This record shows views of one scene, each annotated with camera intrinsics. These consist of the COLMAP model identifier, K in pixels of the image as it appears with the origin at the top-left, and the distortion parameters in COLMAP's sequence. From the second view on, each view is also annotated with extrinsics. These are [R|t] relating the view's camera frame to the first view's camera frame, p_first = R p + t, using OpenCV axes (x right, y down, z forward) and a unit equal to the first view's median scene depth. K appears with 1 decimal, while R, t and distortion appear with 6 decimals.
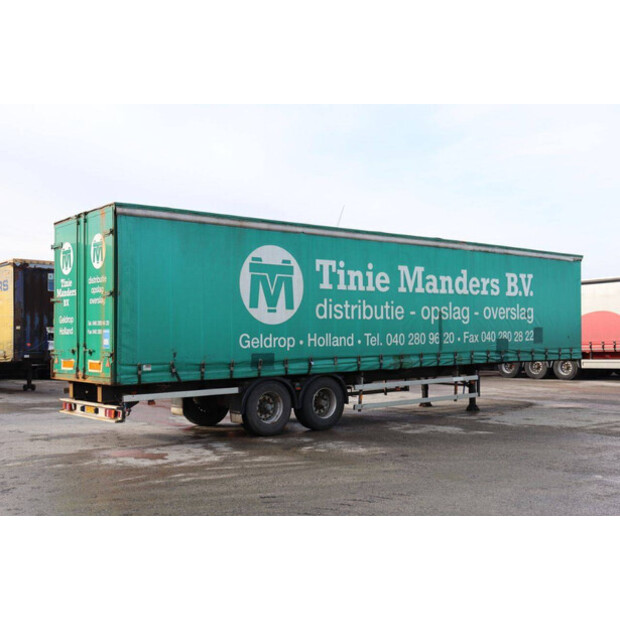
lens RADIAL K [[724.9, 0, 324.4], [0, 724.9, 314.5], [0, 0, 1]] dist [0.016002, 0.000000]
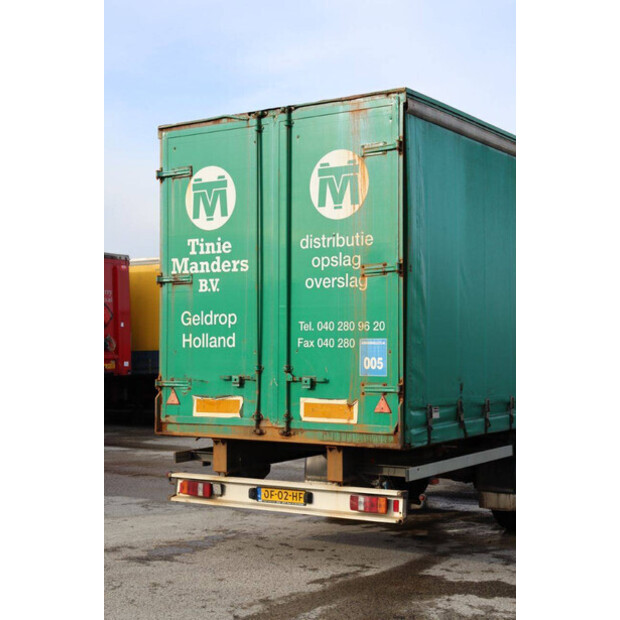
lens RADIAL K [[1005.9, 0, 312.0], [0, 1005.9, 314.2], [0, 0, 1]] dist [0.180277, 0.000000]
pose [[0.958804, 0.017053, 0.283556, -0.514941], [-0.015280, 0.999847, -0.008463, 0.009623], [-0.283657, 0.003782, 0.958918, 0.317767]]
